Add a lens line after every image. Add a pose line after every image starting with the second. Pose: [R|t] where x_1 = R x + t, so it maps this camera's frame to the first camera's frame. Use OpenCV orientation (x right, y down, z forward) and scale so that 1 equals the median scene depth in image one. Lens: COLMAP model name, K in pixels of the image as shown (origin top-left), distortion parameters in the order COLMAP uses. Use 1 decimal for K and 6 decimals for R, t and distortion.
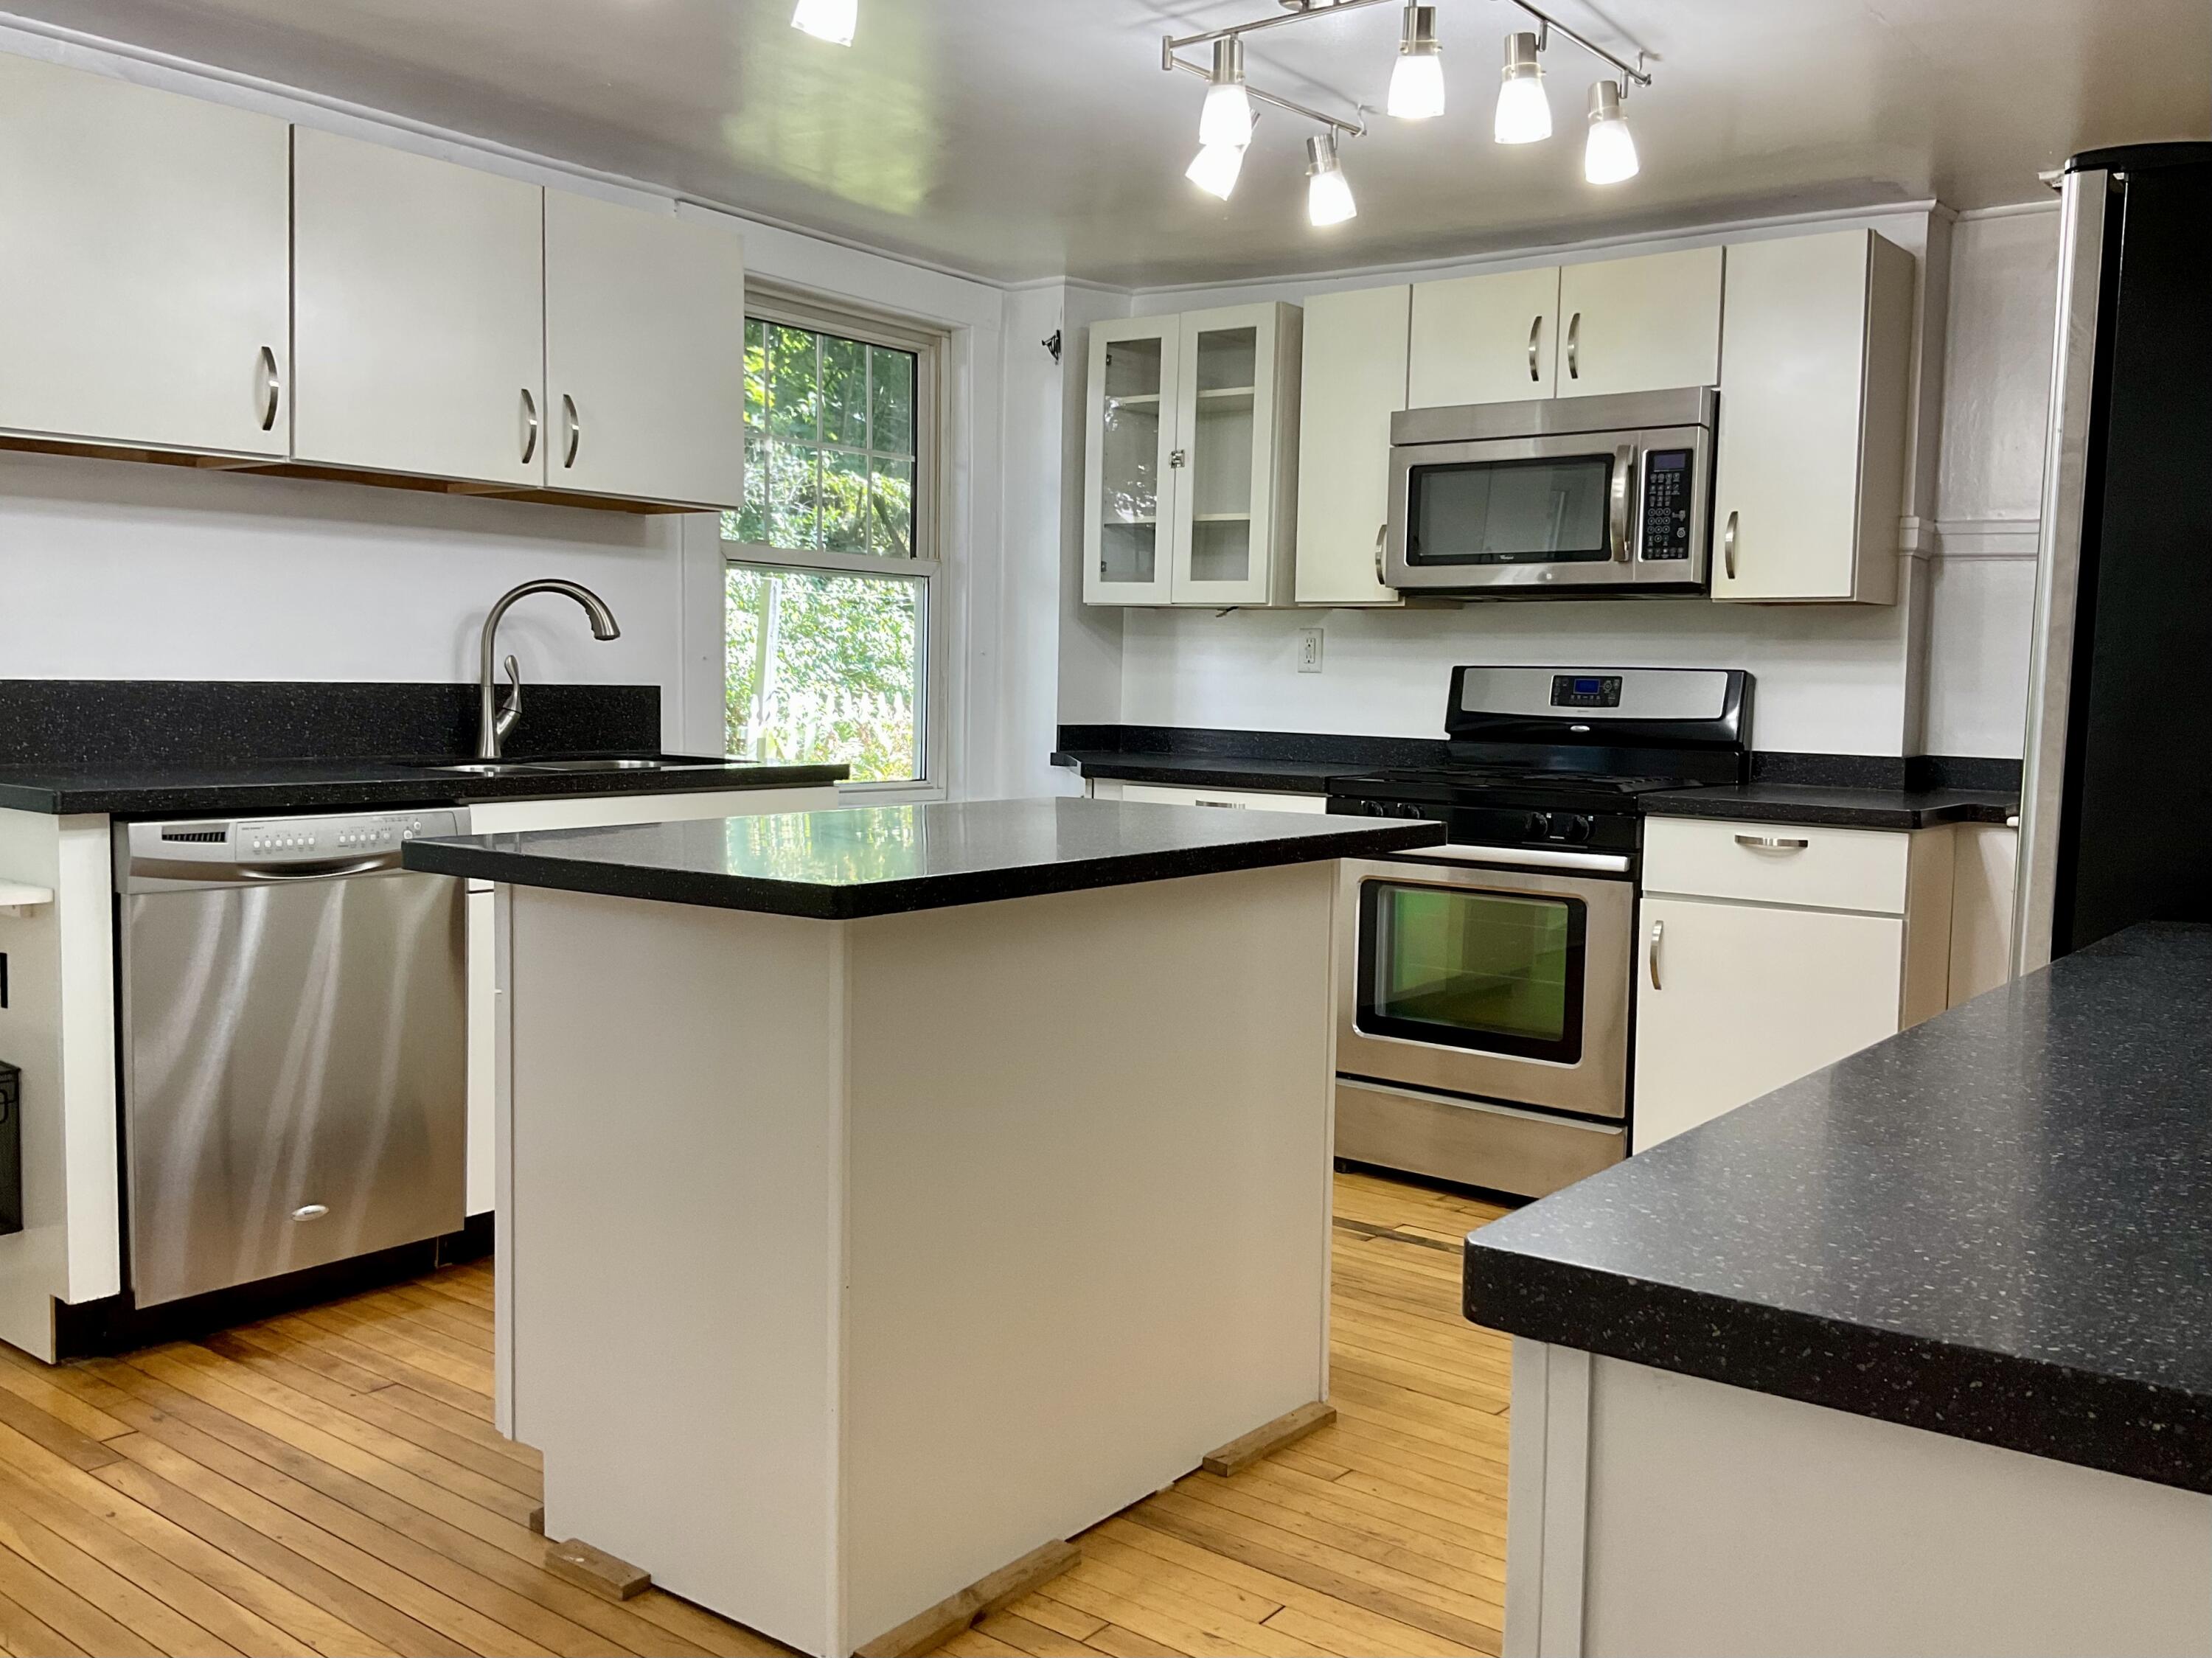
lens RADIAL K [[1965.2, 0, 1166.4], [0, 1965.2, 855.2], [0, 0, 1]] dist [0.066493, -0.045353]
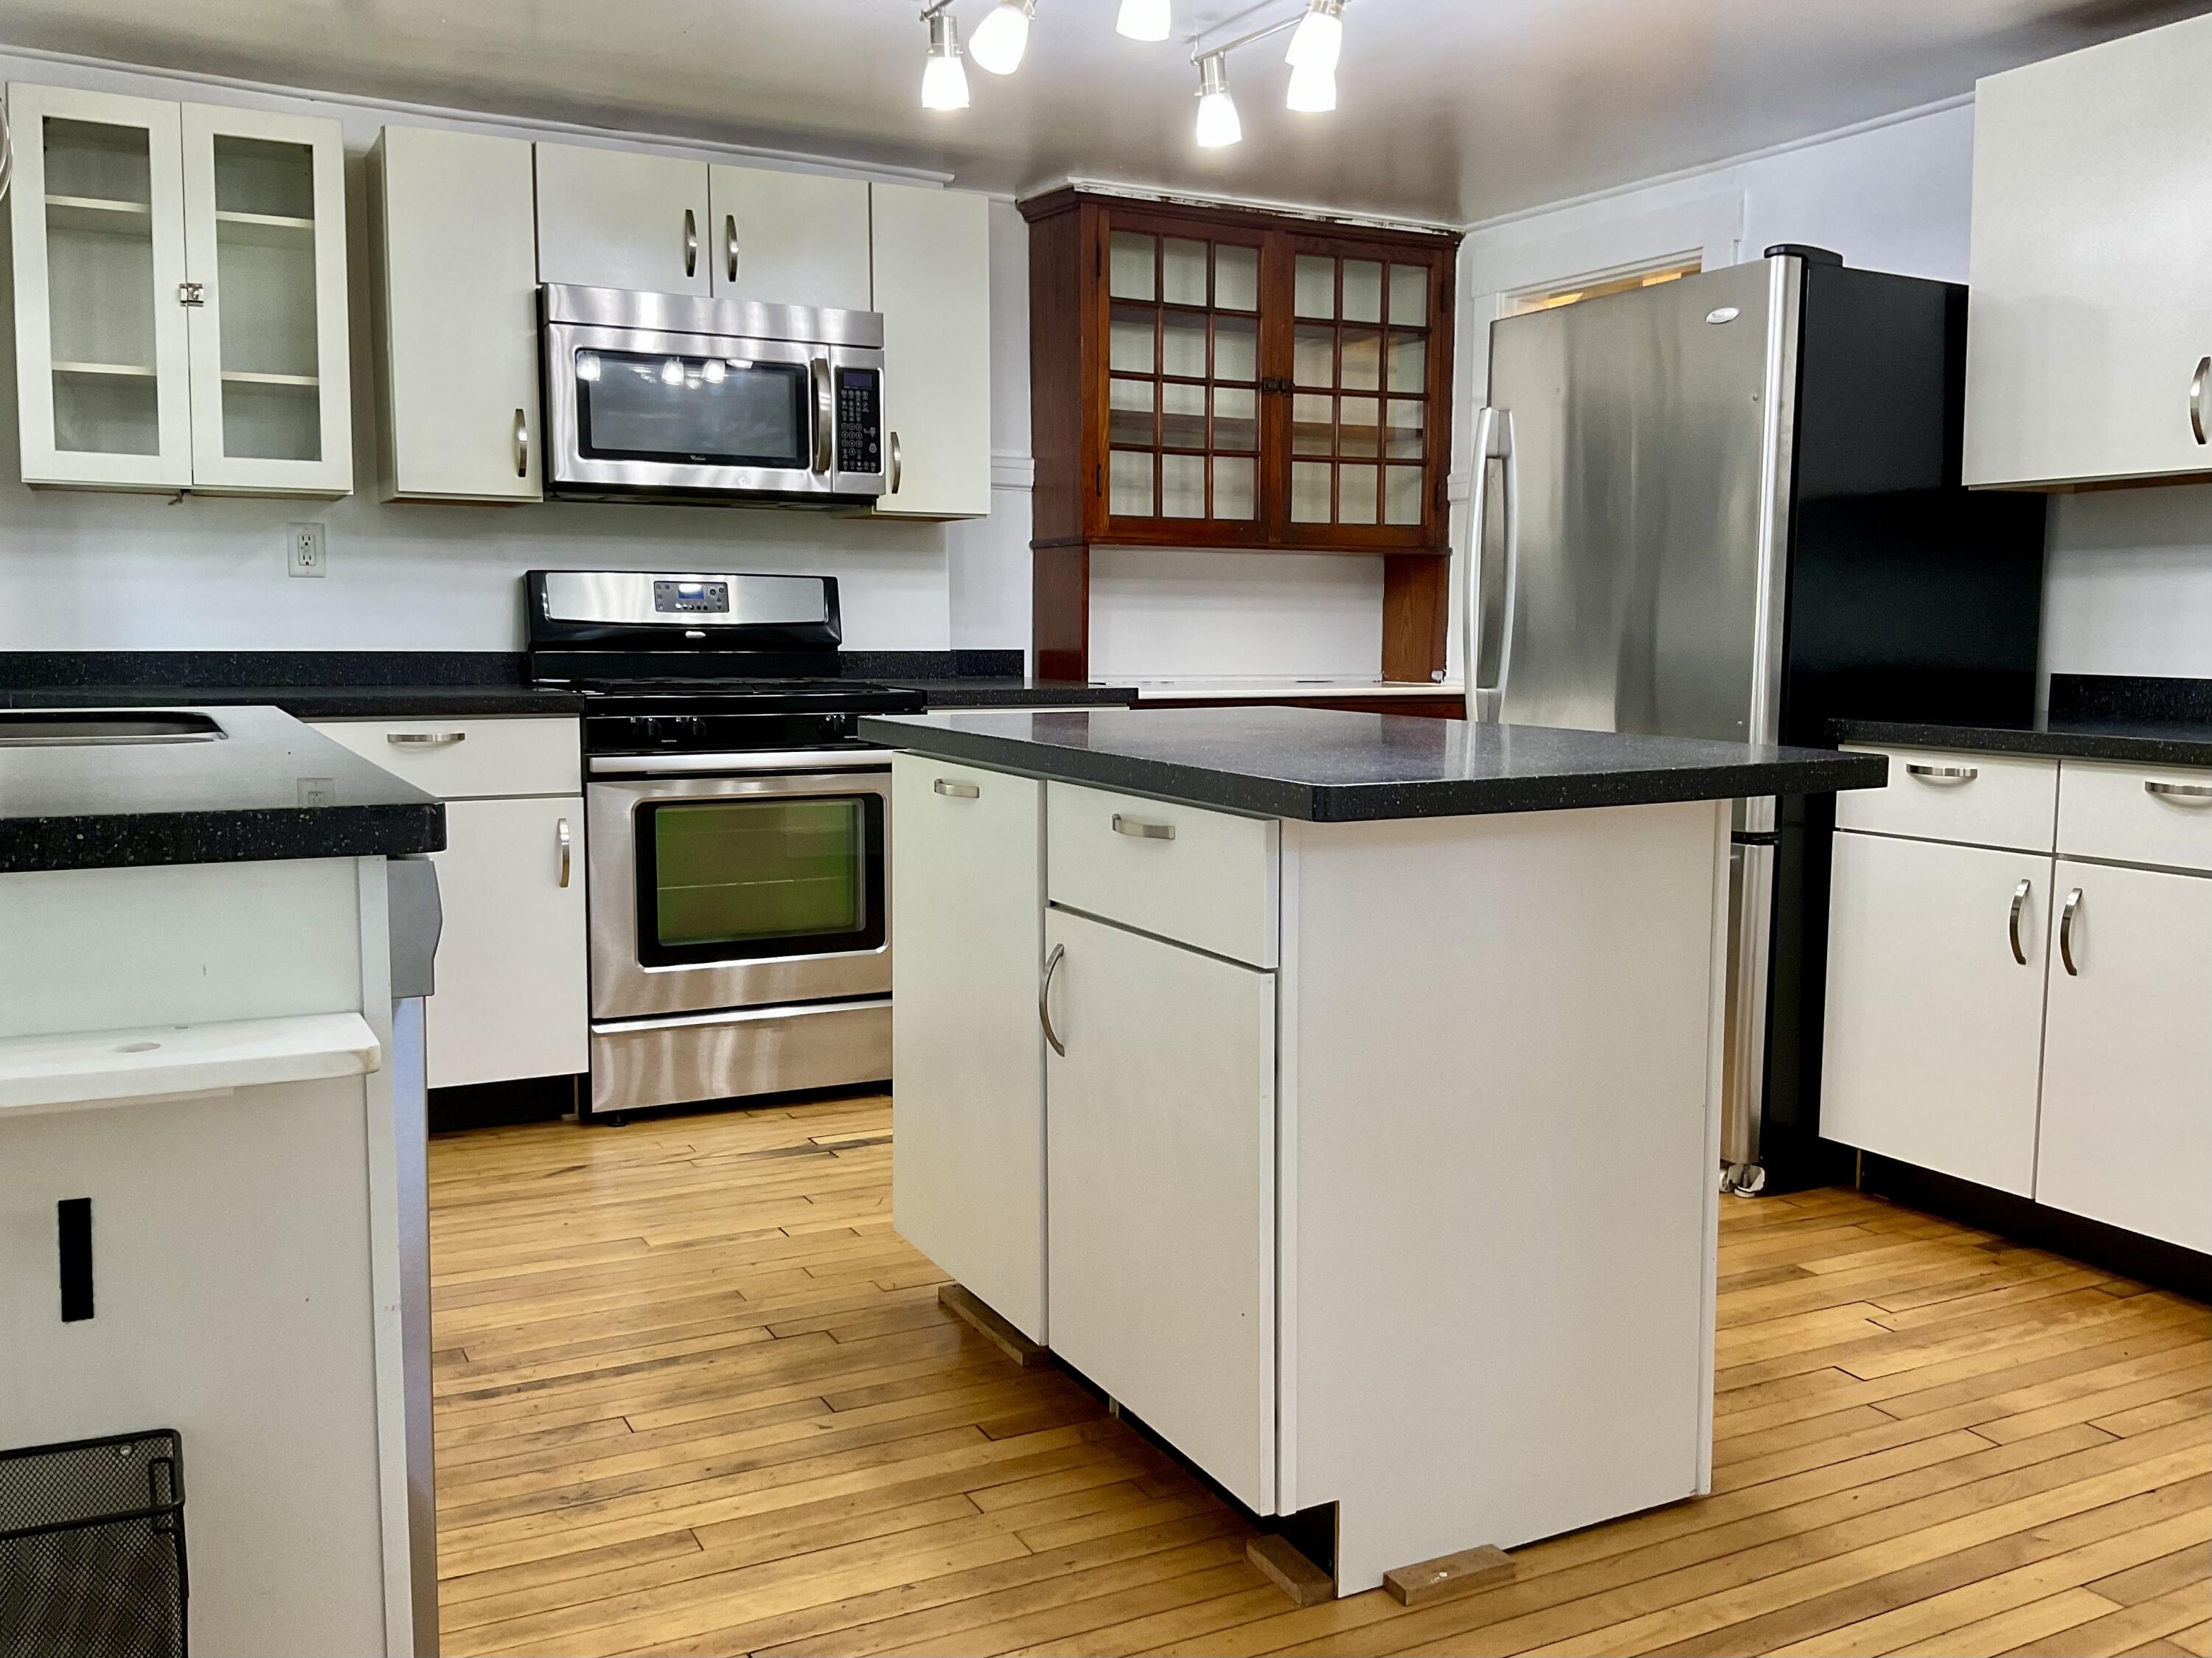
lens RADIAL K [[1826.4, 0, 1177.1], [0, 1826.4, 844.1], [0, 0, 1]] dist [0.089626, -0.143487]
pose [[0.434402, -0.128526, 0.891502, -0.529513], [0.087563, 0.991105, 0.100219, -0.030865], [-0.896453, 0.034528, 0.441792, 0.371418]]
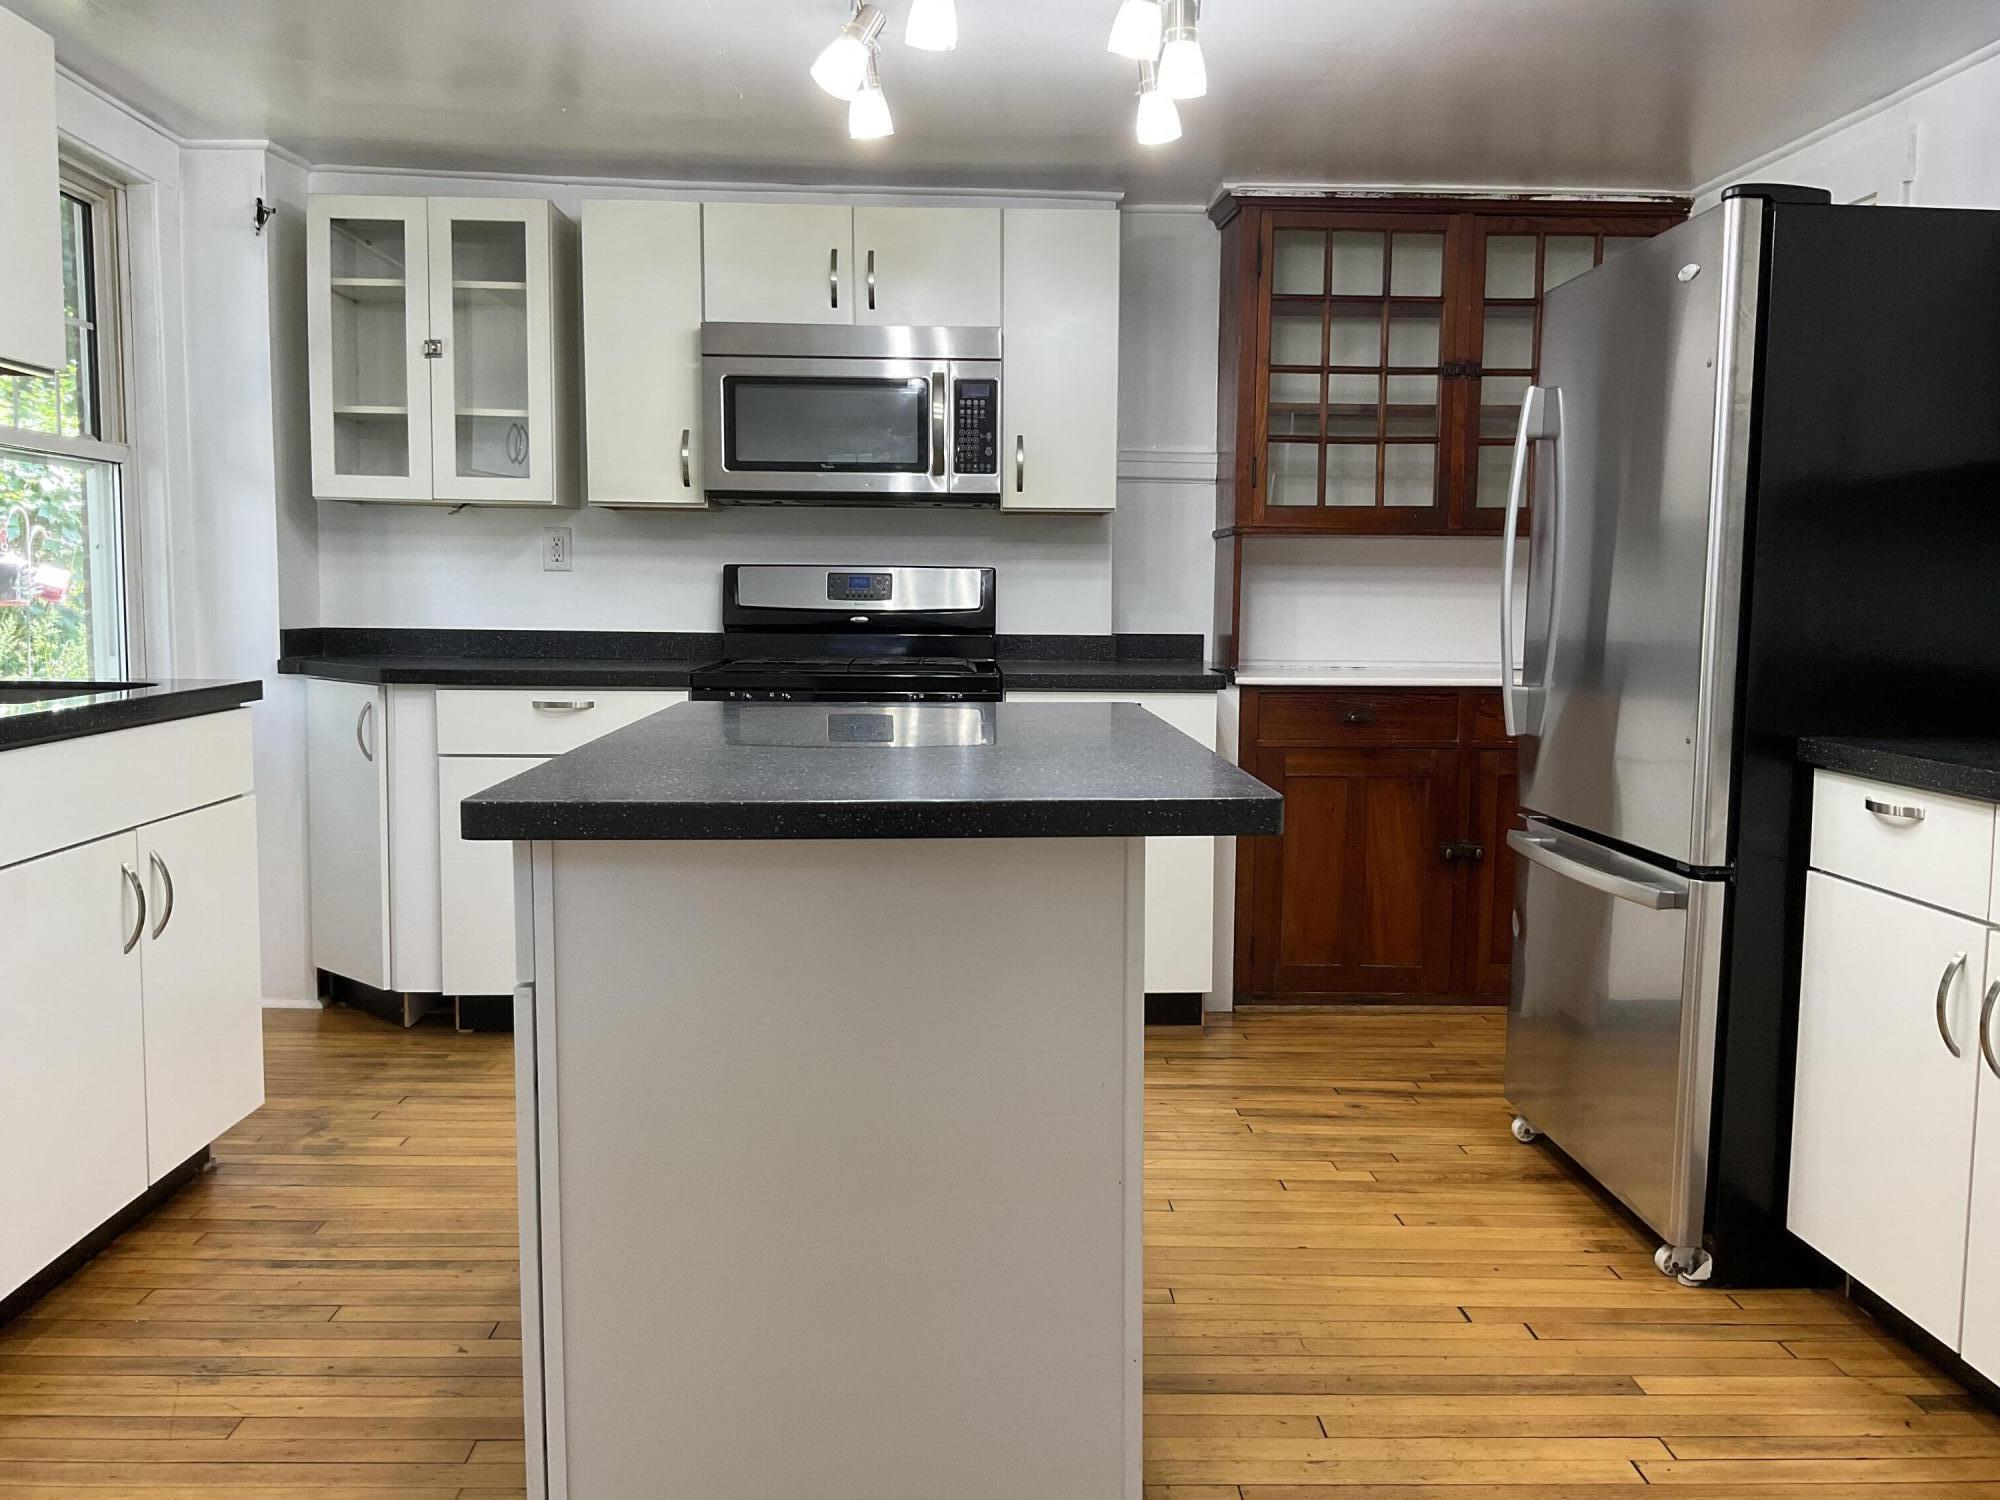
lens RADIAL K [[1651.5, 0, 1043.7], [0, 1651.5, 761.5], [0, 0, 1]] dist [0.089626, -0.143487]
pose [[0.776083, -0.078742, 0.625696, -0.311445], [0.065581, 0.996872, 0.044110, -0.017658], [-0.627212, 0.006801, 0.778819, 0.188587]]
